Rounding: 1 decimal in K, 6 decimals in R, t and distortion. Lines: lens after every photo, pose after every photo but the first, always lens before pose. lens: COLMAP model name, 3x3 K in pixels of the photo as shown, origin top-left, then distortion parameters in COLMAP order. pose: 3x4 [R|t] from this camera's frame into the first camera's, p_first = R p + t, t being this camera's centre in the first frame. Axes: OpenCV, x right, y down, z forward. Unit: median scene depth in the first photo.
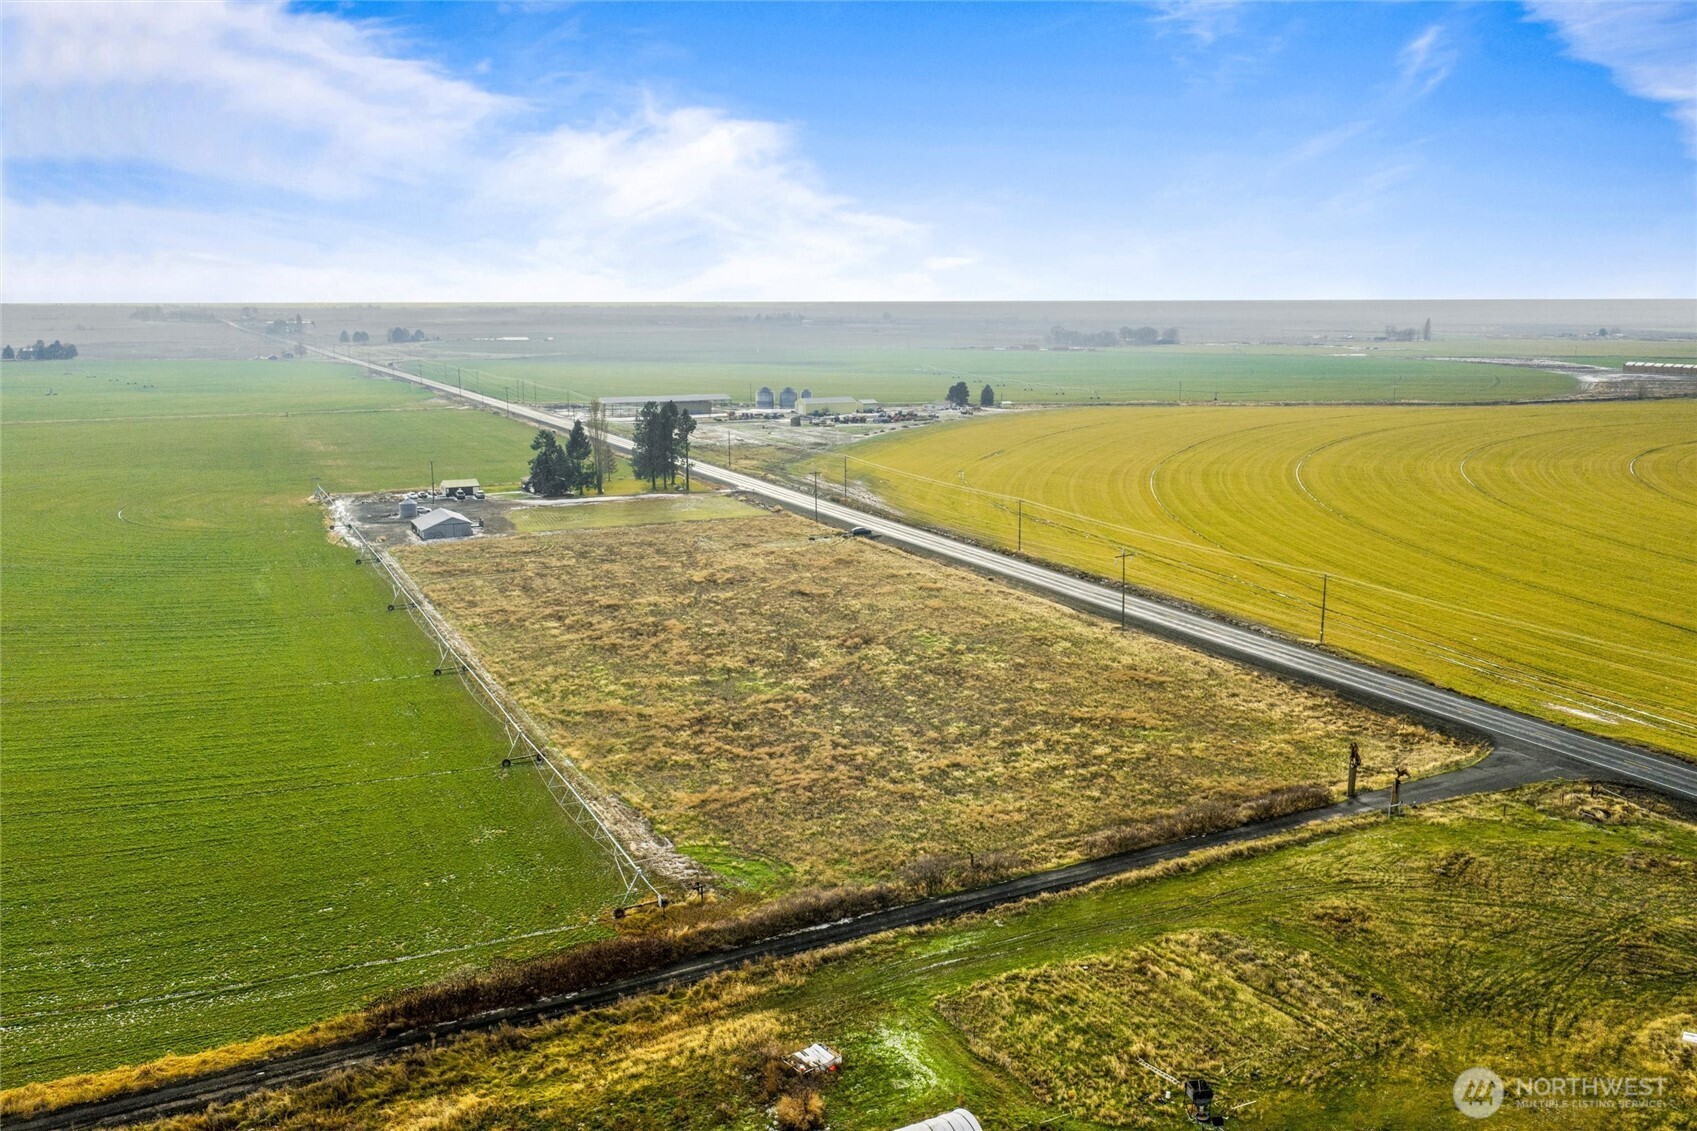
lens RADIAL K [[1398.1, 0, 854.3], [0, 1398.1, 563.3], [0, 0, 1]] dist [0.029380, -0.056301]
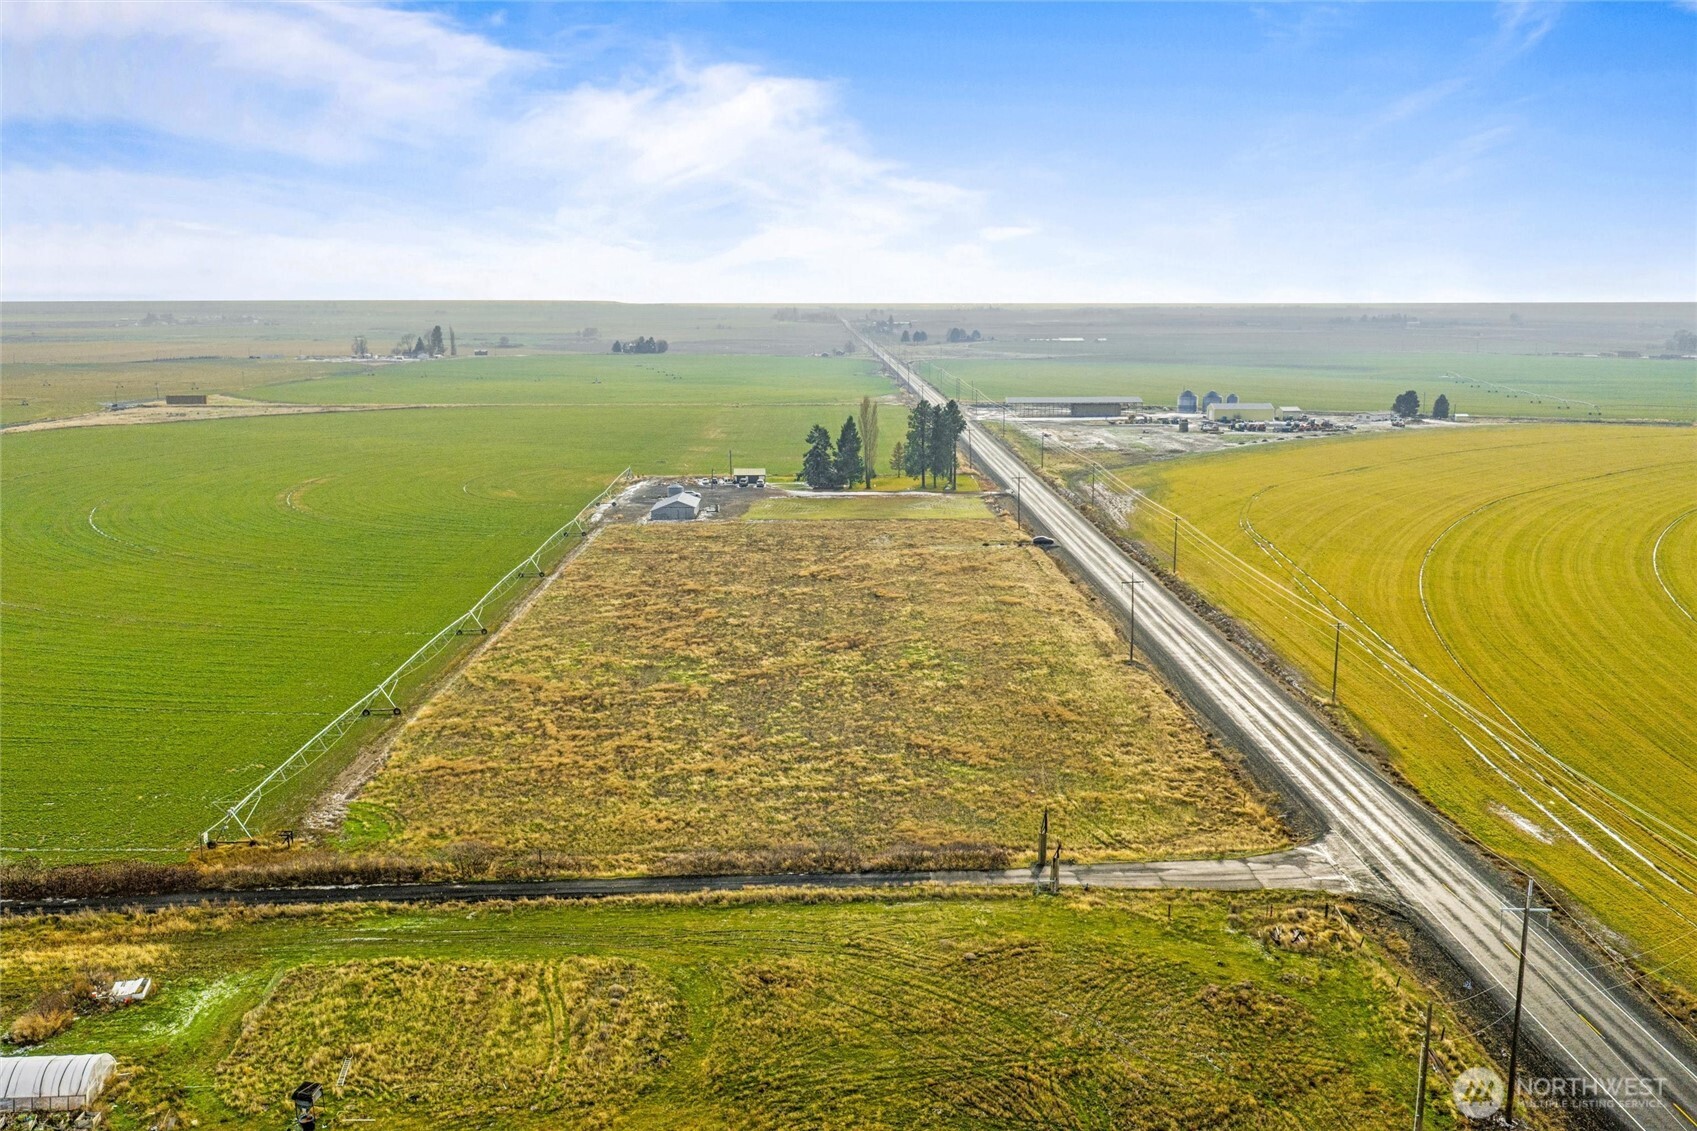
lens RADIAL K [[1398.1, 0, 853.0], [0, 1398.1, 560.2], [0, 0, 1]] dist [0.029380, -0.056301]
pose [[0.904841, 0.076296, -0.418859, 0.289523], [-0.077606, 0.996887, 0.013937, -0.012696], [0.418618, 0.019896, 0.907945, 0.074818]]
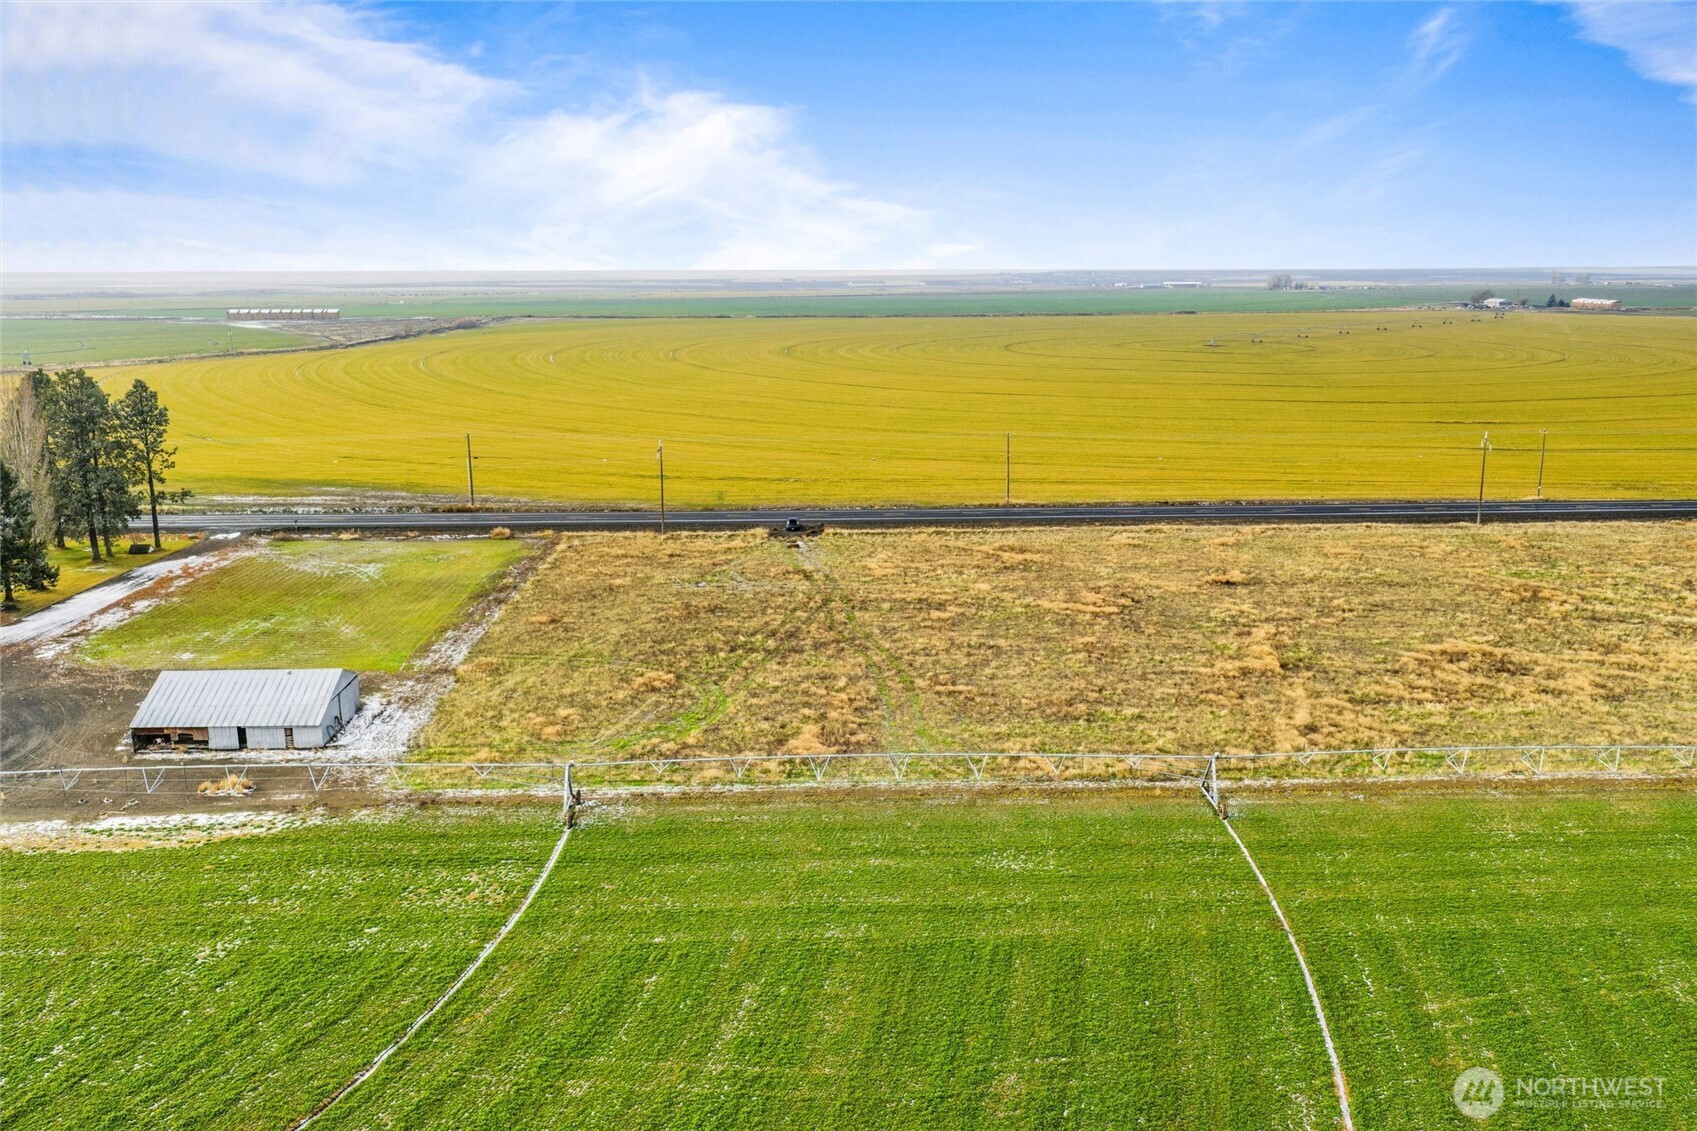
lens RADIAL K [[1398.1, 0, 848.7], [0, 1398.1, 569.1], [0, 0, 1]] dist [0.029380, -0.056301]
pose [[0.395530, -0.198344, 0.896781, -0.558948], [0.176418, 0.974629, 0.137752, -0.086125], [-0.901351, 0.103723, 0.420486, 0.711021]]
